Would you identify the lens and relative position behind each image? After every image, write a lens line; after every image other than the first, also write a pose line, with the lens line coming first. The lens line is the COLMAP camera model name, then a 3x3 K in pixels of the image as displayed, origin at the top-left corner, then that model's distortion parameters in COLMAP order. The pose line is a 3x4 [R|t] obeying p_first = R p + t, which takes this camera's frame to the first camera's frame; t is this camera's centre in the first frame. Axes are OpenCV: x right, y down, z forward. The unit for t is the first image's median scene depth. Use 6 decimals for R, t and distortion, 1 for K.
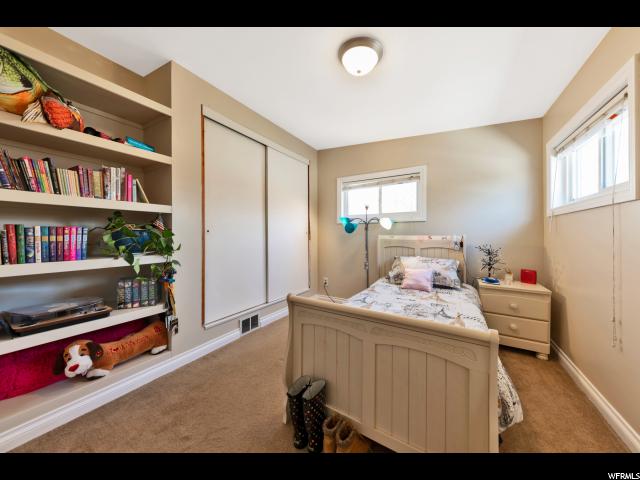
lens RADIAL K [[222.0, 0, 319.5], [0, 222.0, 236.5], [0, 0, 1]] dist [0.003073, 0.000150]
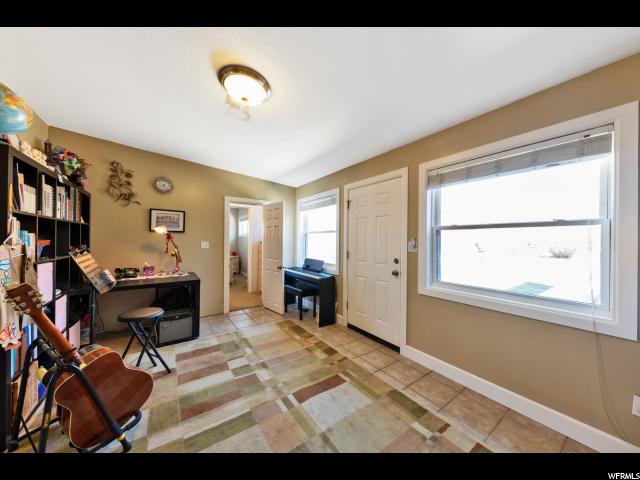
lens RADIAL K [[222.0, 0, 319.6], [0, 222.0, 241.0], [0, 0, 1]] dist [0.003073, 0.000150]
pose [[0.392744, 0.006243, 0.919627, -1.937267], [-0.008514, 0.999959, -0.003153, -0.021413], [-0.919608, -0.006591, 0.392781, -1.777813]]
